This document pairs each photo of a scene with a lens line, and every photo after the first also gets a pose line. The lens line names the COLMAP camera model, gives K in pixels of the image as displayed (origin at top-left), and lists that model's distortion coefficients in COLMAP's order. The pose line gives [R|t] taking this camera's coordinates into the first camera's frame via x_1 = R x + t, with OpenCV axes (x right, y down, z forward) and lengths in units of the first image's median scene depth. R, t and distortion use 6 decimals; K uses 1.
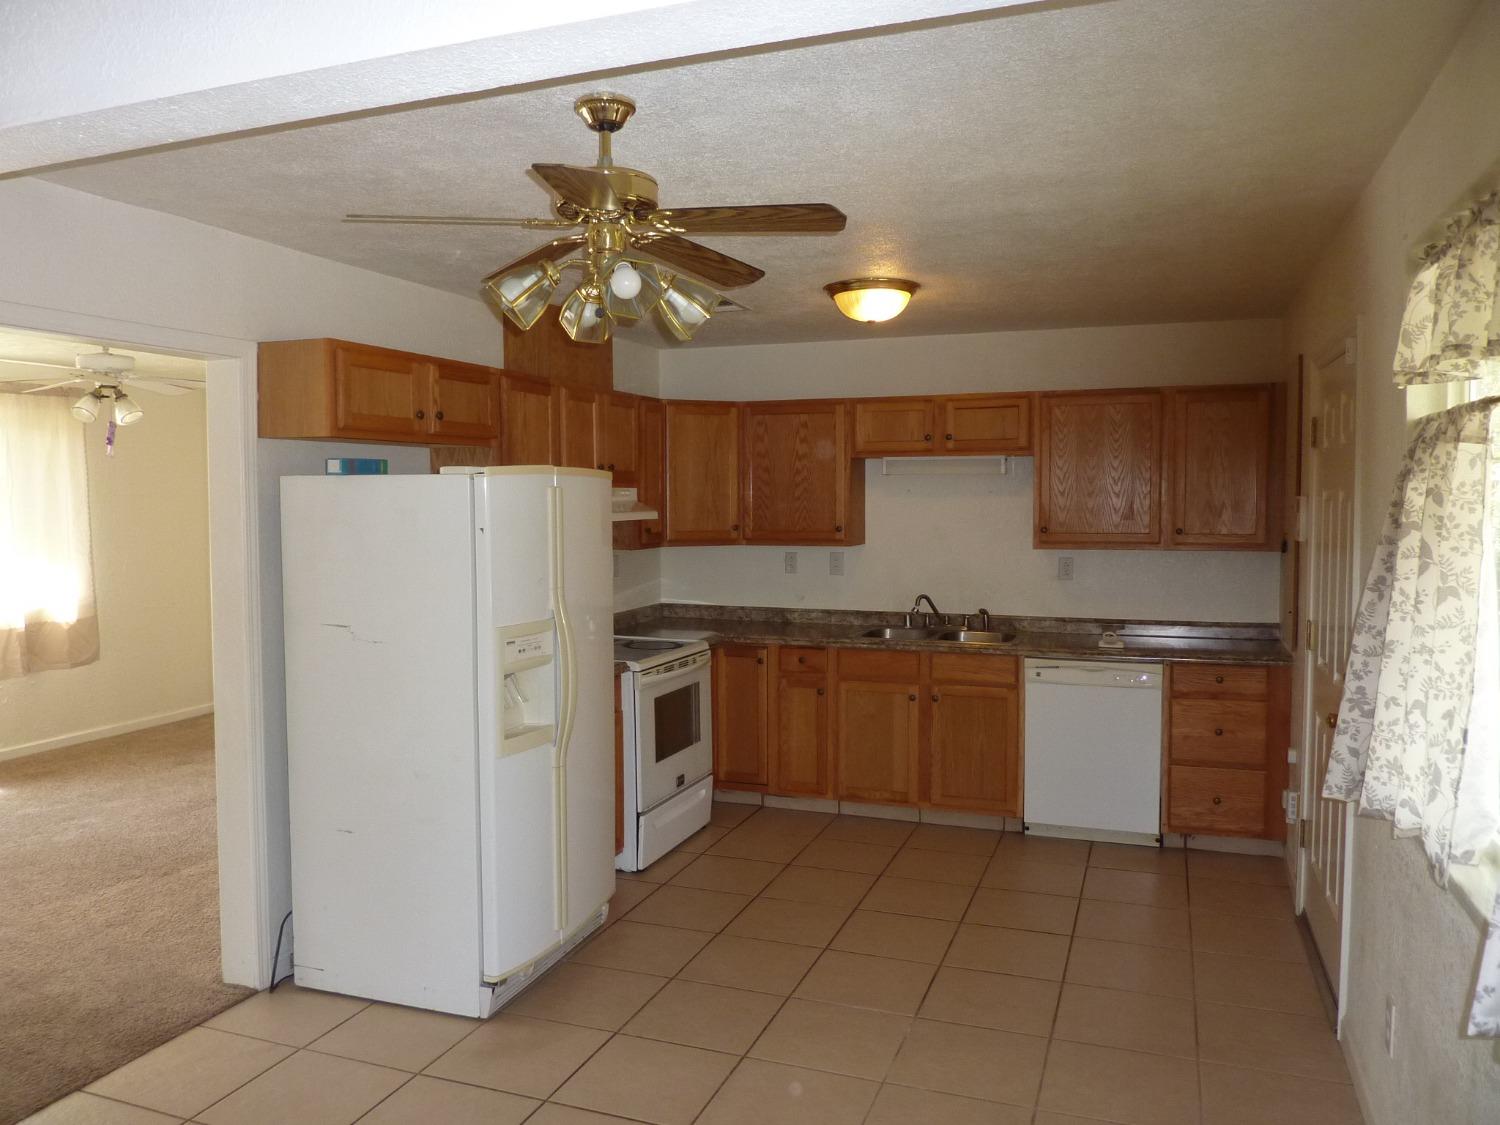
lens RADIAL K [[1109.6, 0, 750.0], [0, 1109.6, 562.5], [0, 0, 1]] dist [-0.037909, 0.001615]
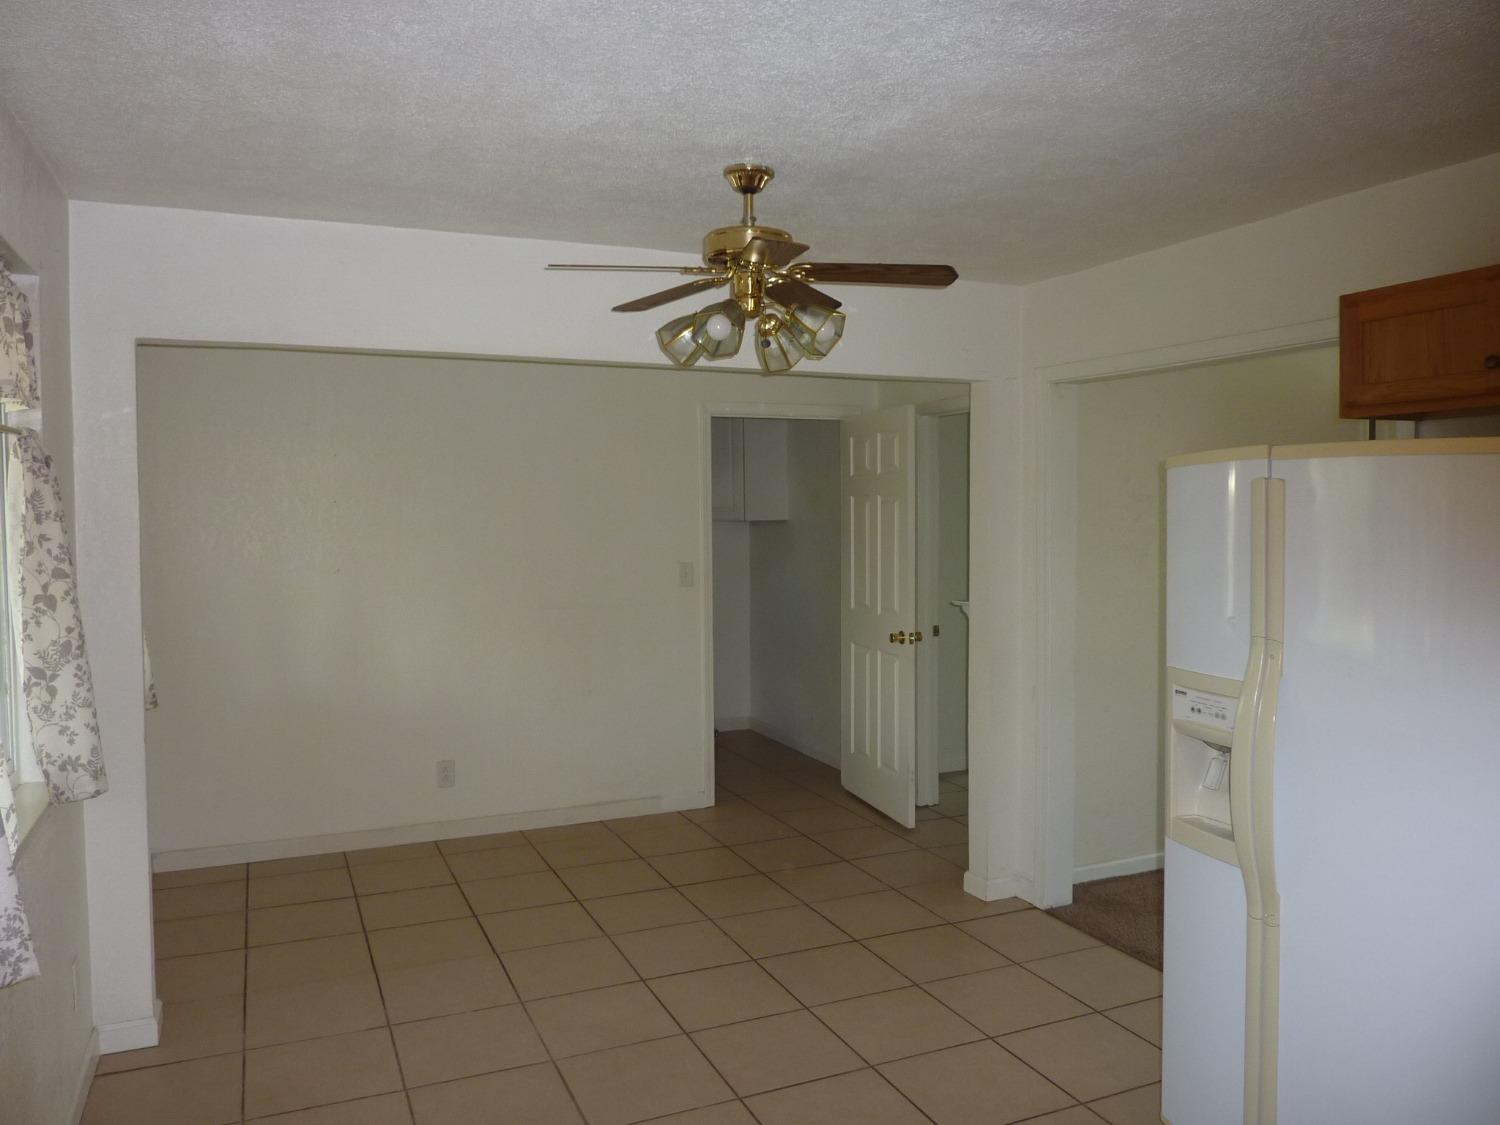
lens RADIAL K [[1109.6, 0, 750.0], [0, 1109.6, 562.5], [0, 0, 1]] dist [-0.037909, 0.001615]
pose [[-0.711732, 0.041627, -0.701217, 0.310580], [-0.035259, 0.994867, 0.094847, -0.045733], [0.701566, 0.092230, -0.706611, 0.808218]]
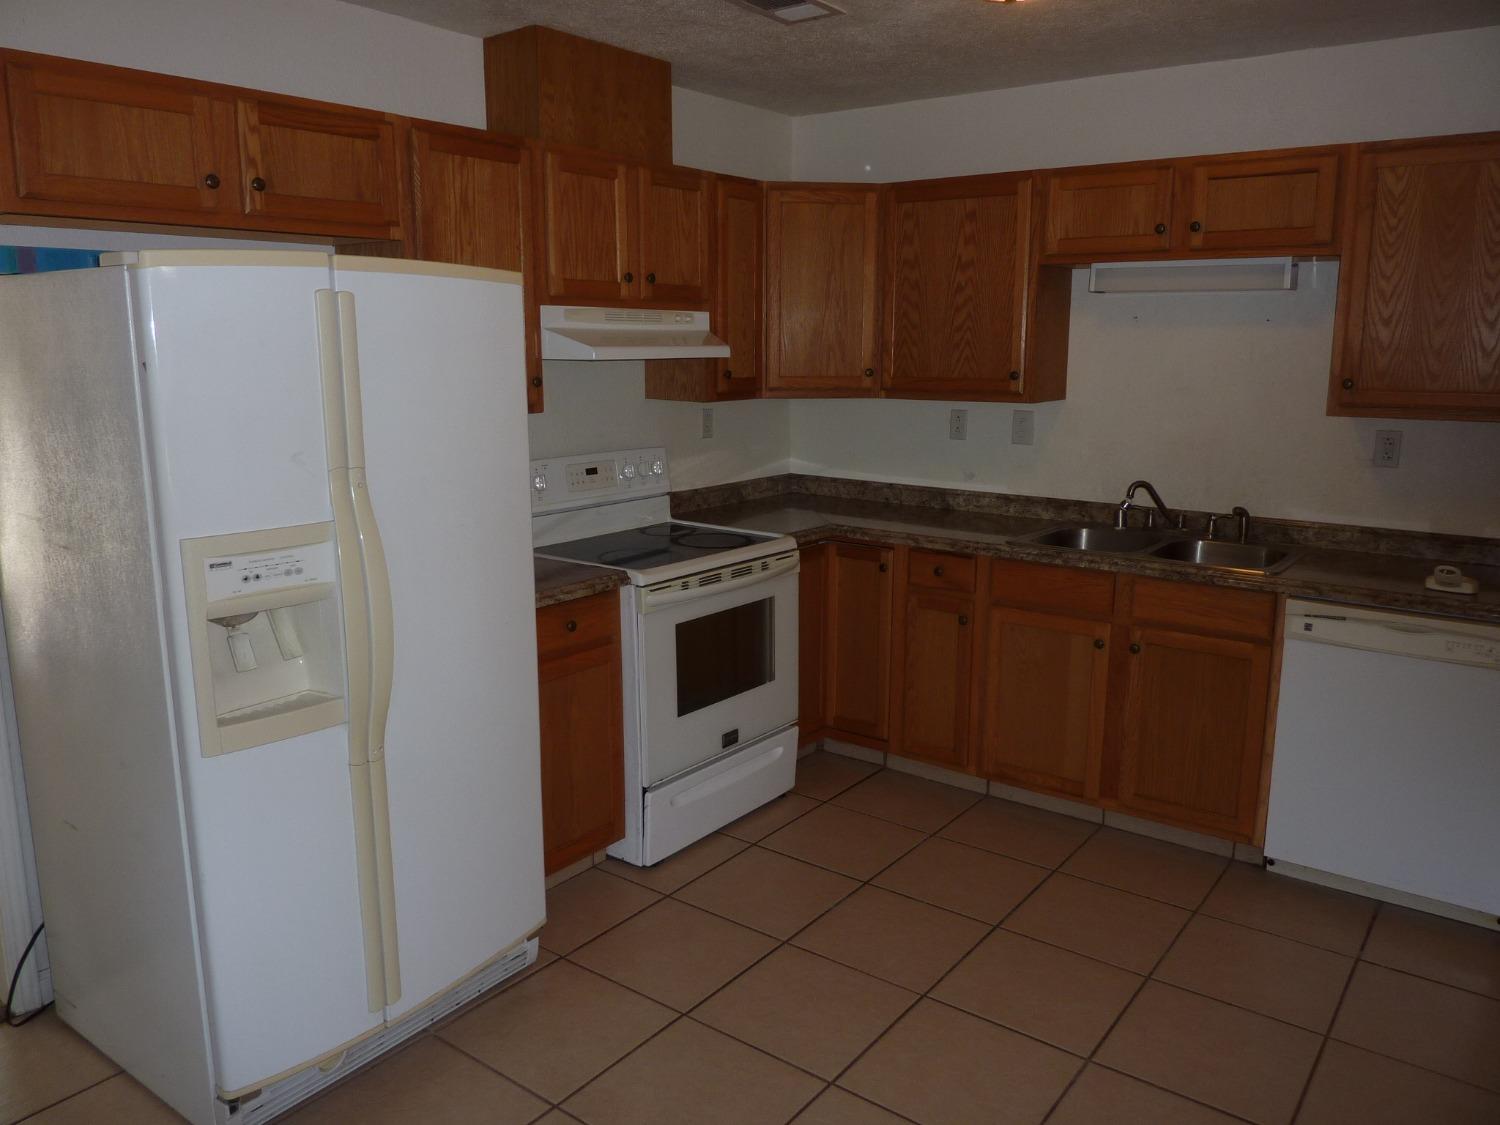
lens RADIAL K [[1109.6, 0, 750.0], [0, 1109.6, 562.5], [0, 0, 1]] dist [-0.037909, 0.001615]
pose [[0.956943, 0.062492, -0.283468, 0.129156], [-0.023057, 0.989830, 0.140374, -0.009564], [0.289358, -0.127794, 0.948652, 0.331121]]
